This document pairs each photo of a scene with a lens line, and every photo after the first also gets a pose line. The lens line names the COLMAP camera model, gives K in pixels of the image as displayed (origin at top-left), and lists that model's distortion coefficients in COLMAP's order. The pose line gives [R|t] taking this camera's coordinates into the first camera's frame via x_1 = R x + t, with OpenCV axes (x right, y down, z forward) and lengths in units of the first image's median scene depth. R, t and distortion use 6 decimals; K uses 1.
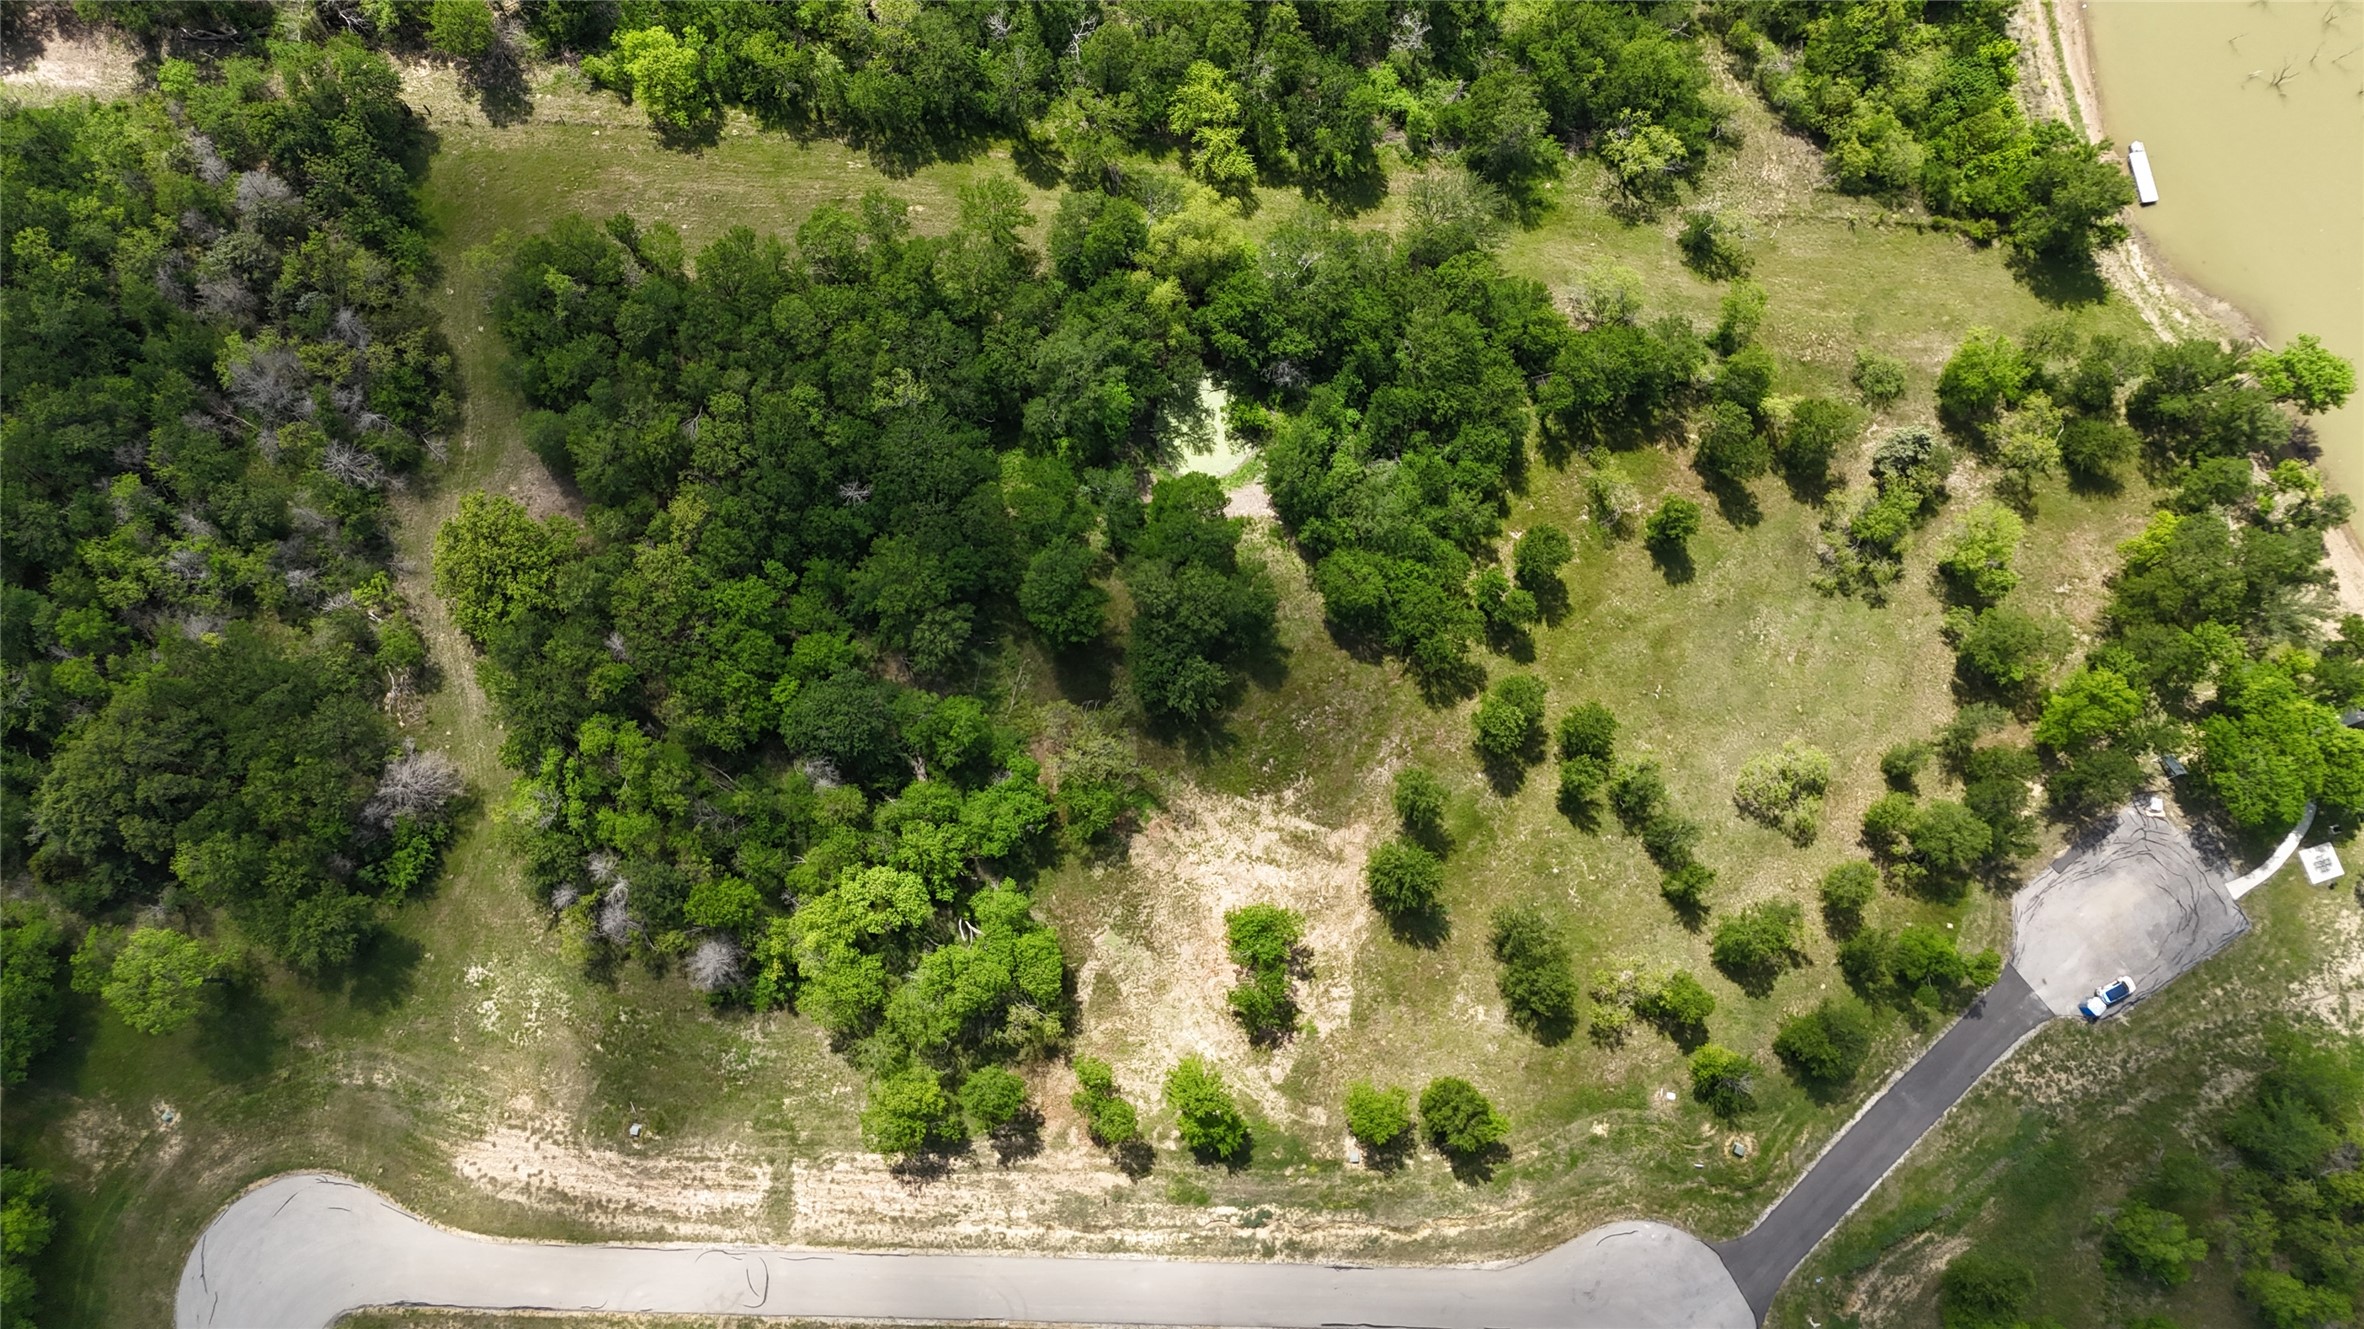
lens RADIAL K [[1727.9, 0, 1176.5], [0, 1727.9, 665.3], [0, 0, 1]] dist [0.059814, -0.053360]
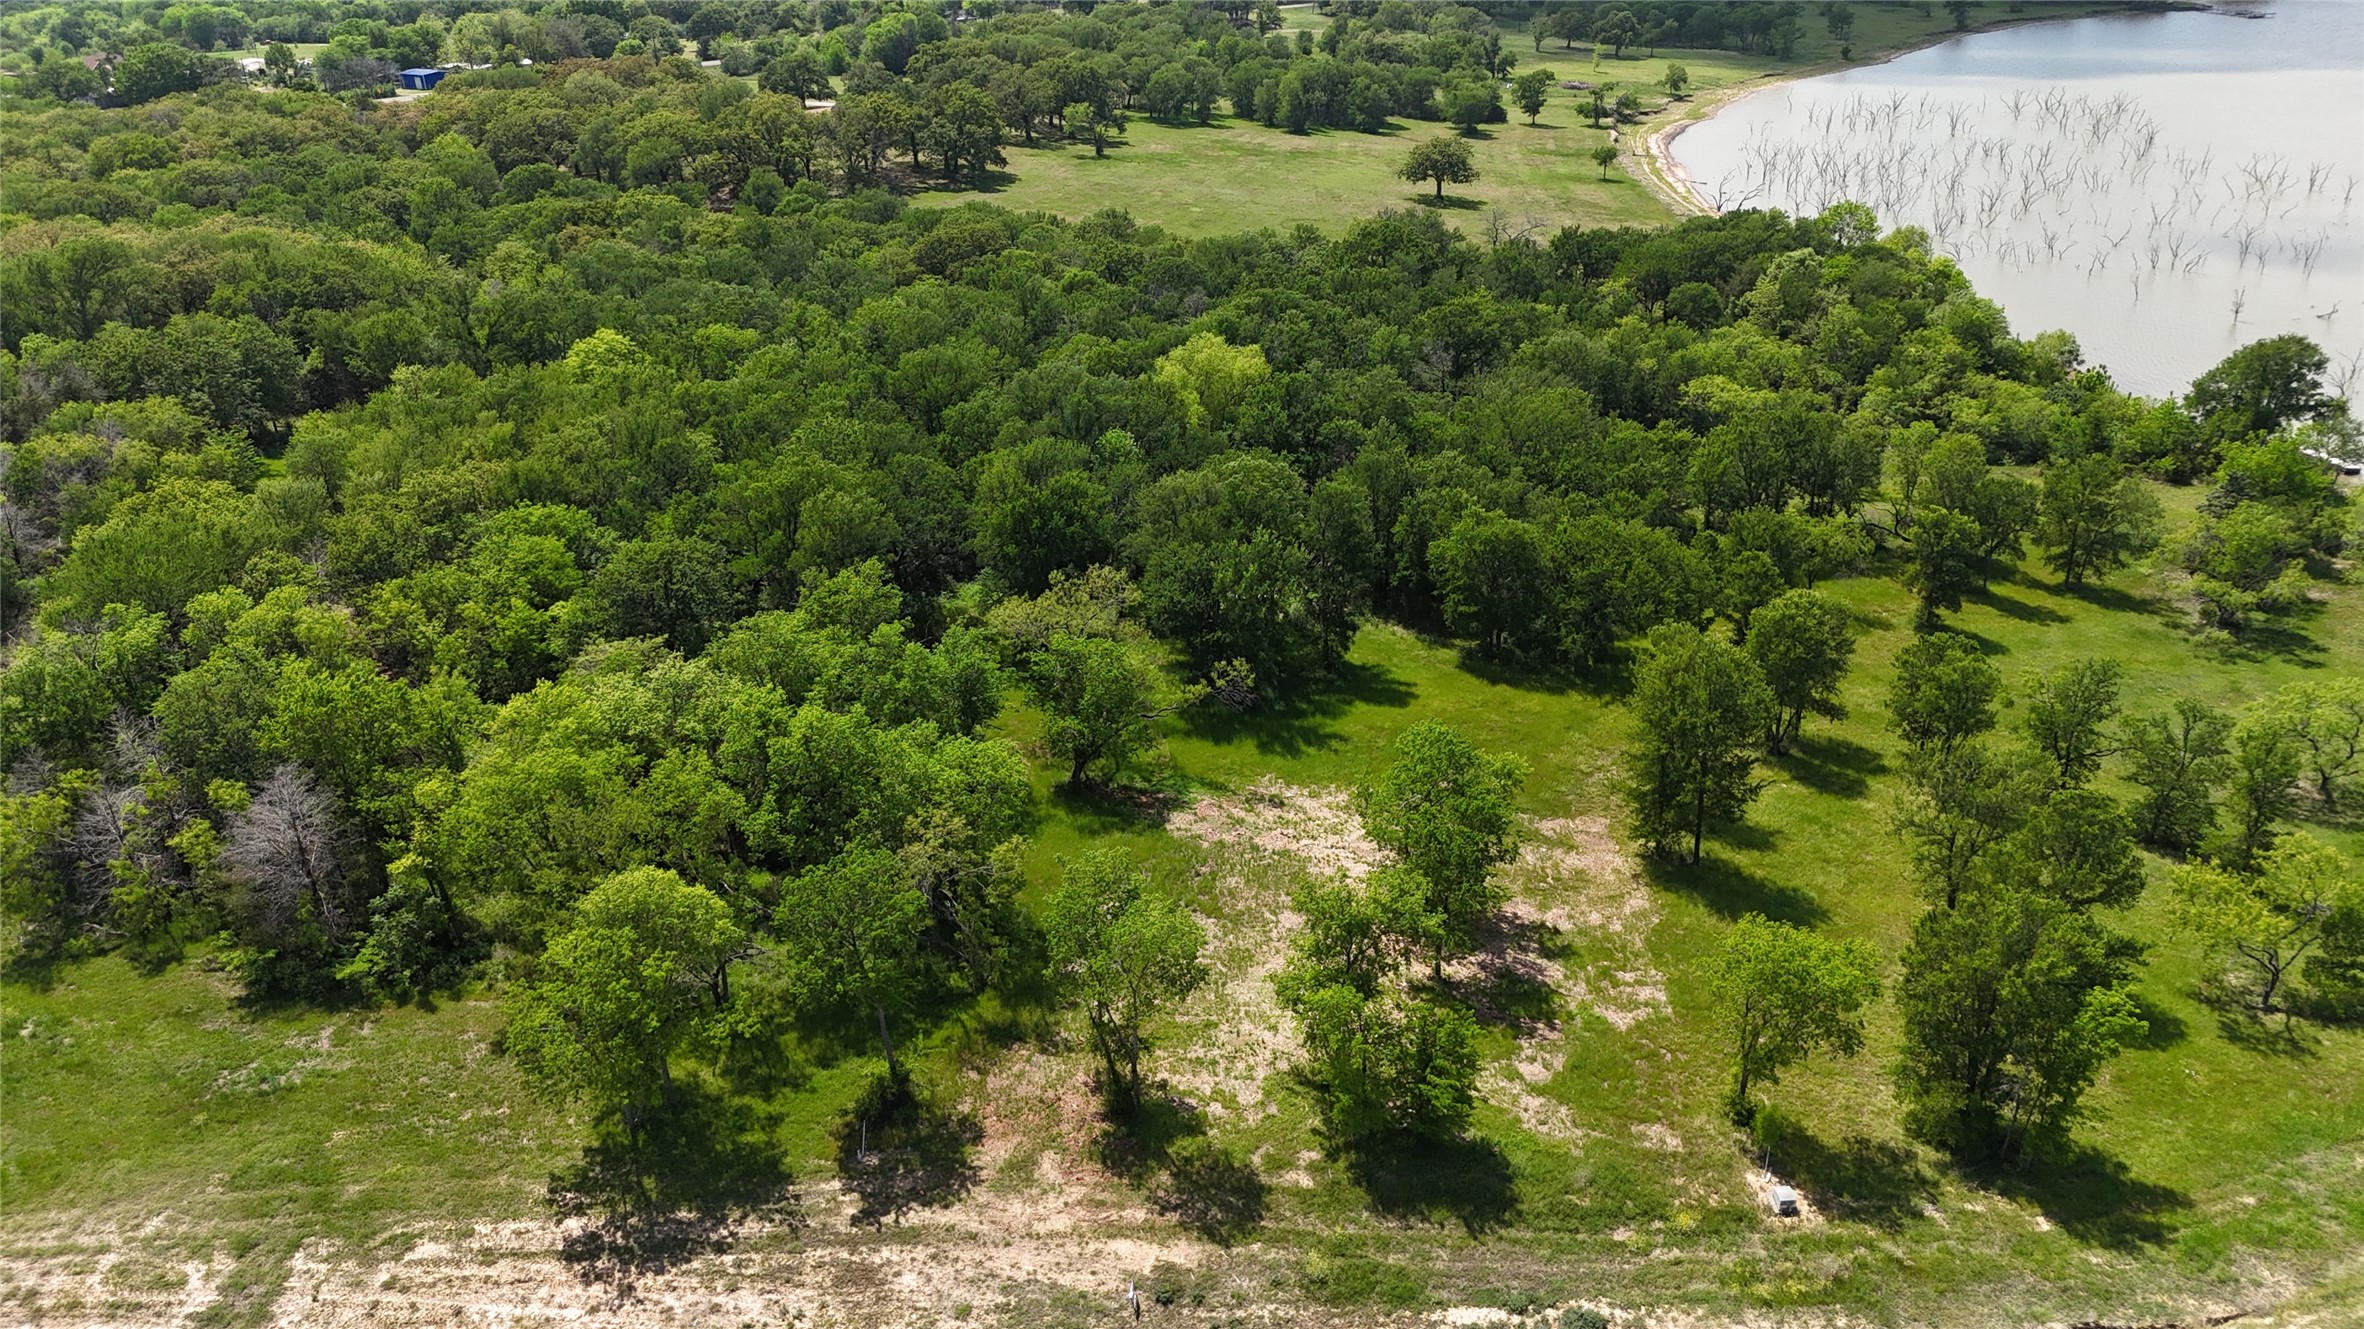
lens RADIAL K [[1727.9, 0, 1177.0], [0, 1727.9, 659.6], [0, 0, 1]] dist [0.059814, -0.053360]
pose [[0.998130, -0.058211, 0.018671, -0.030720], [0.048110, 0.559552, -0.827398, 0.520503], [0.037716, 0.826748, 0.561306, 0.670577]]
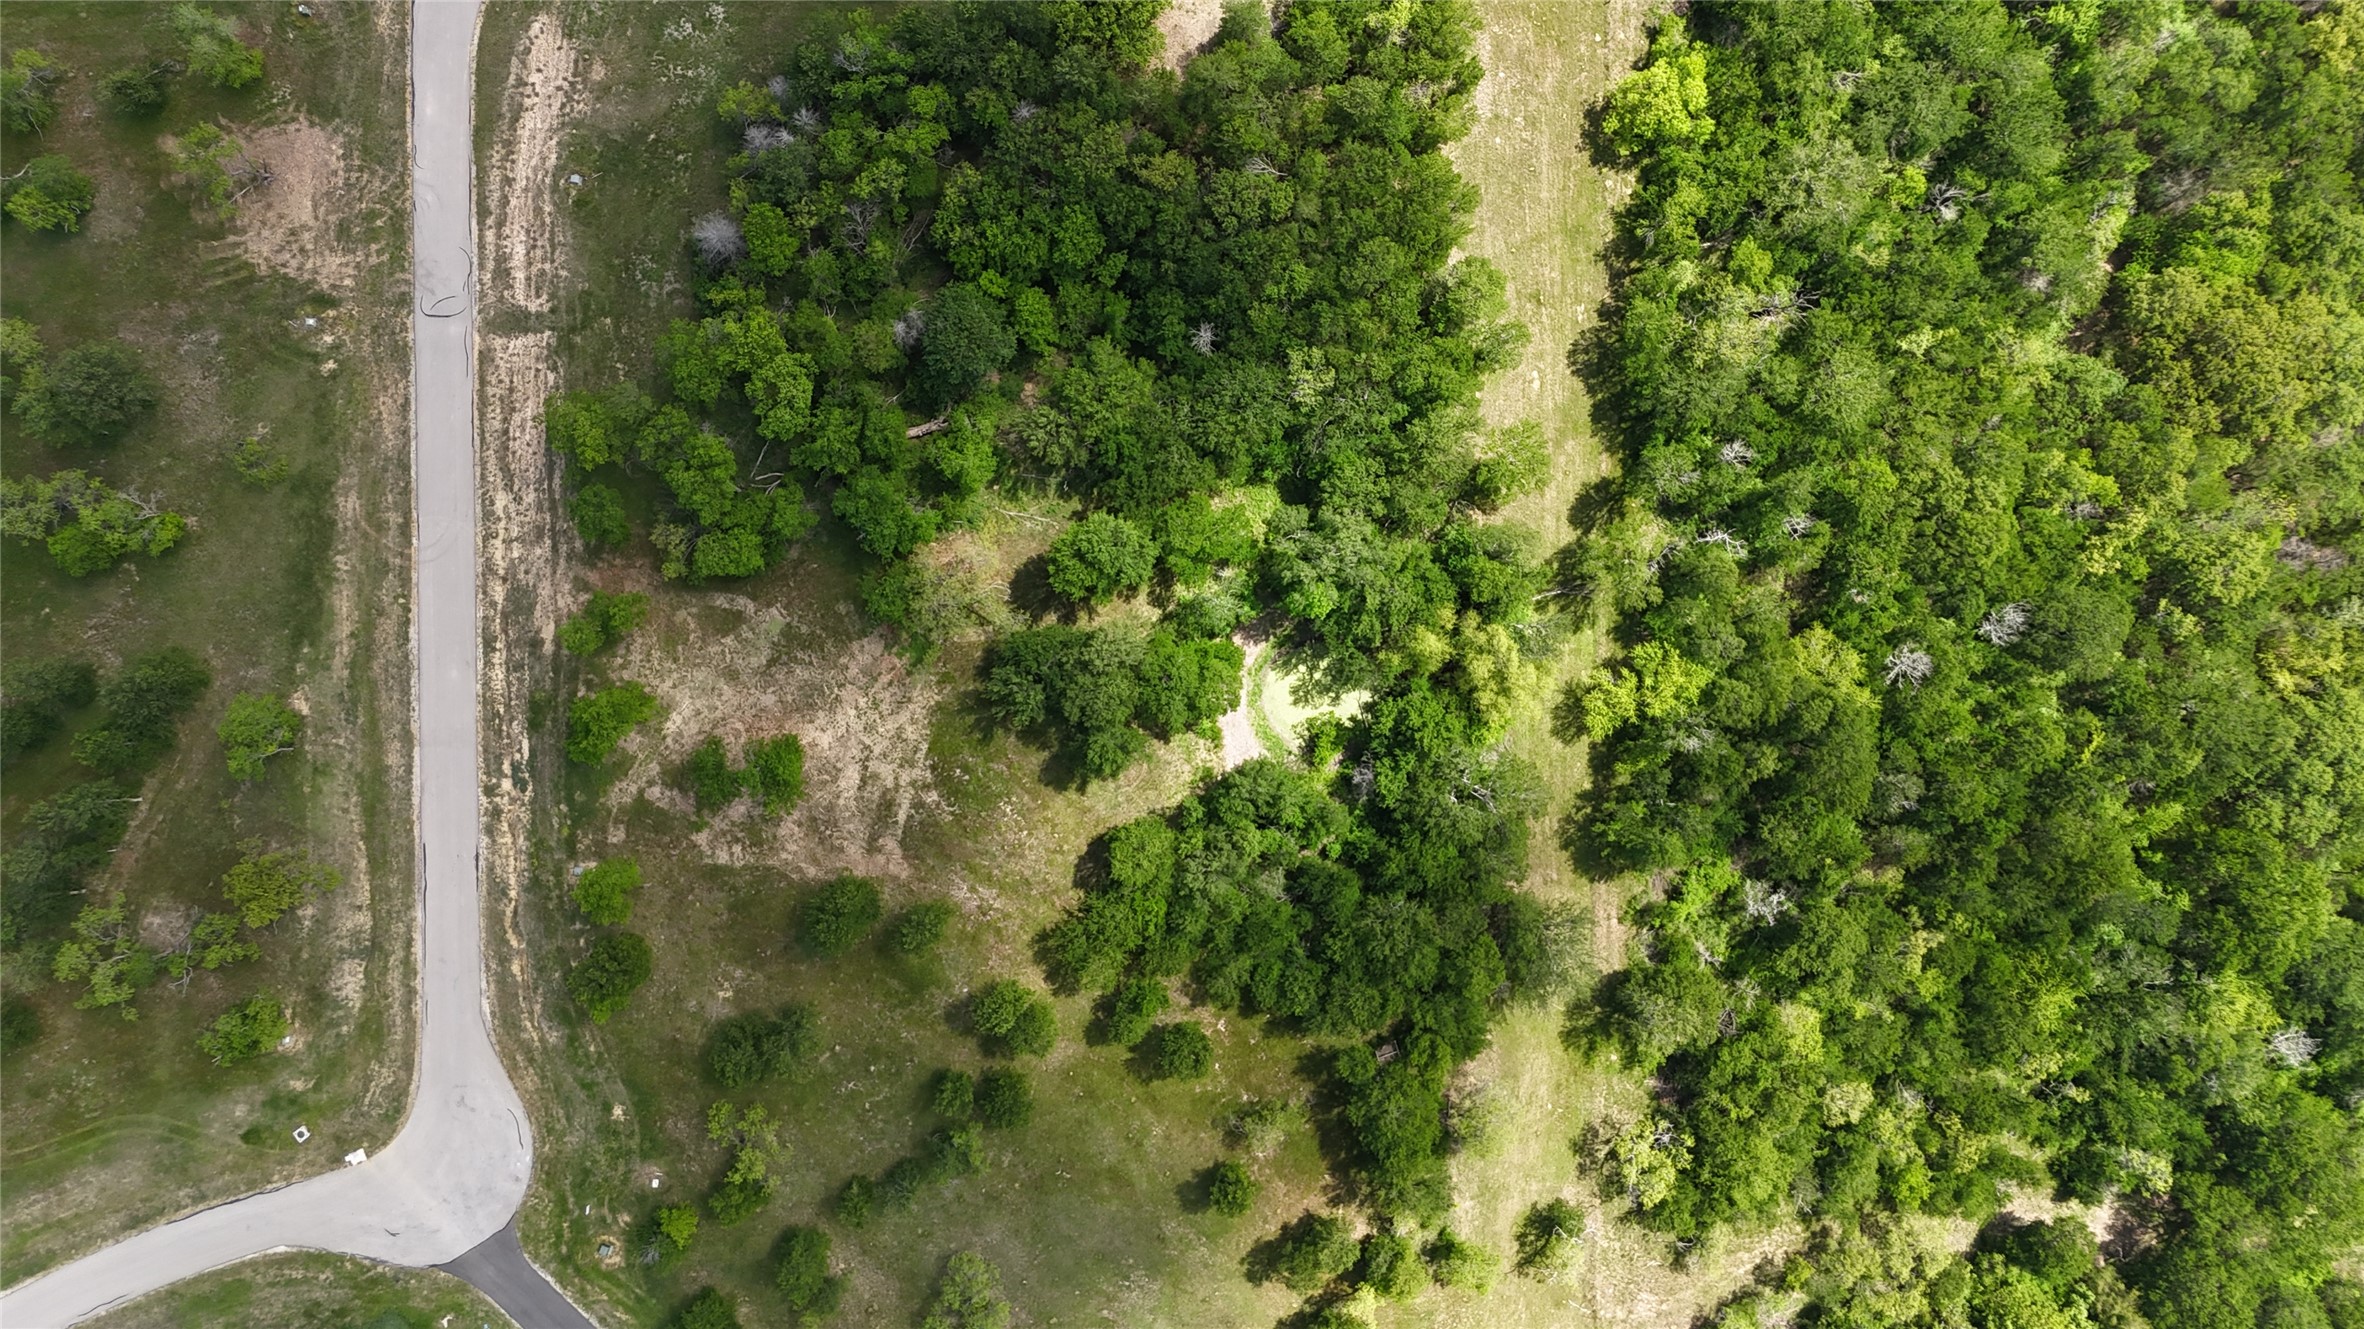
lens RADIAL K [[1727.9, 0, 1181.1], [0, 1727.9, 653.2], [0, 0, 1]] dist [0.059814, -0.053360]
pose [[0.043060, 0.998125, -0.043499, 0.033219], [-0.981638, 0.050367, 0.183981, -0.259594], [0.185827, 0.034778, 0.981967, 0.047965]]
